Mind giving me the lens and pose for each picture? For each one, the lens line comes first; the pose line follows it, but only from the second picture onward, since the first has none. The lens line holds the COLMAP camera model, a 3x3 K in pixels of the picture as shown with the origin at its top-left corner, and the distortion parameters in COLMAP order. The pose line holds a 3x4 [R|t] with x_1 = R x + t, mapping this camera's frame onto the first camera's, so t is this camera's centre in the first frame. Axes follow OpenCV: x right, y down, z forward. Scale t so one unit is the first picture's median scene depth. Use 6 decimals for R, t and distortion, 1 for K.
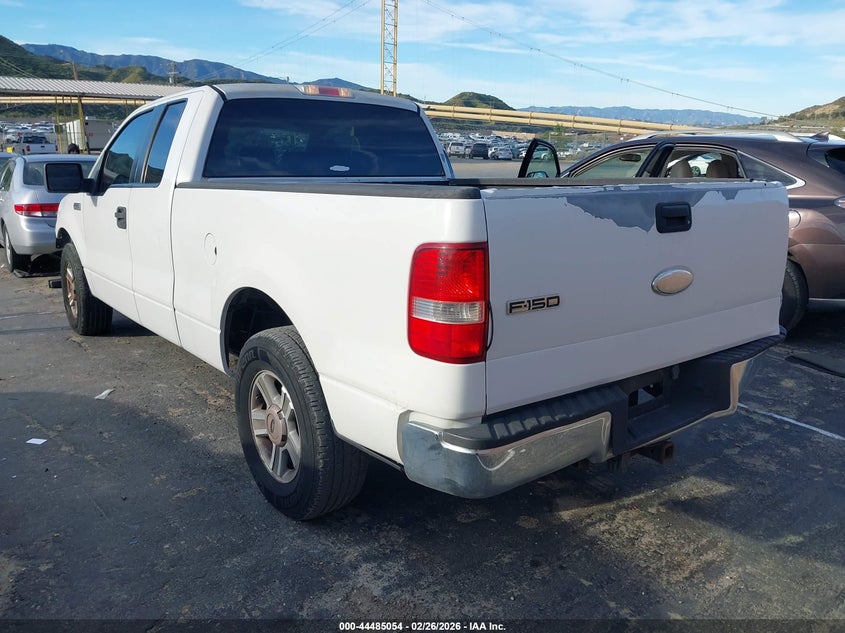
lens RADIAL K [[650.7, 0, 430.6], [0, 650.7, 317.5], [0, 0, 1]] dist [0.009904, 0.000440]
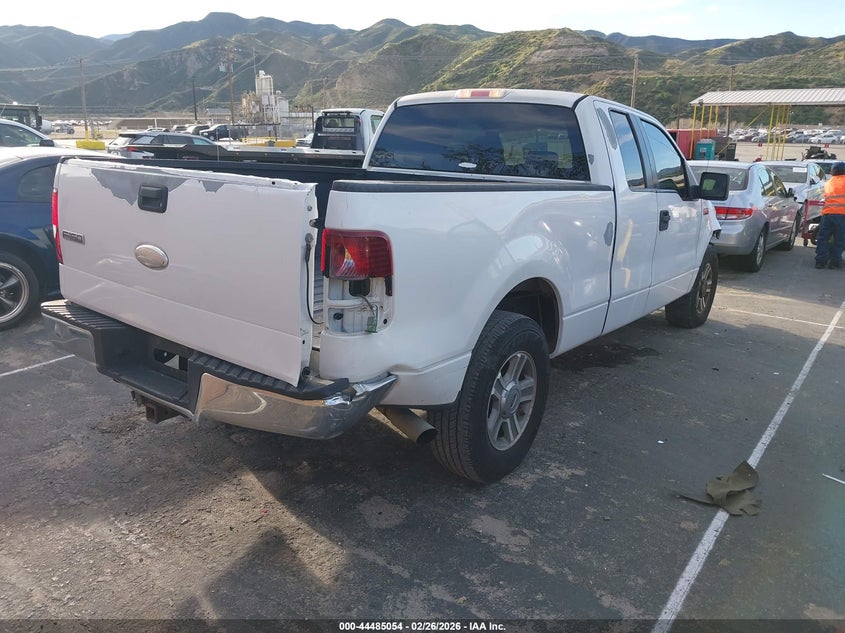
lens RADIAL K [[650.7, 0, 430.6], [0, 650.7, 317.5], [0, 0, 1]] dist [0.009904, 0.000440]
pose [[0.283029, 0.245095, -0.927267, 1.273724], [-0.263759, 0.949411, 0.170441, -0.221648], [0.922131, 0.196335, 0.333357, 0.893944]]
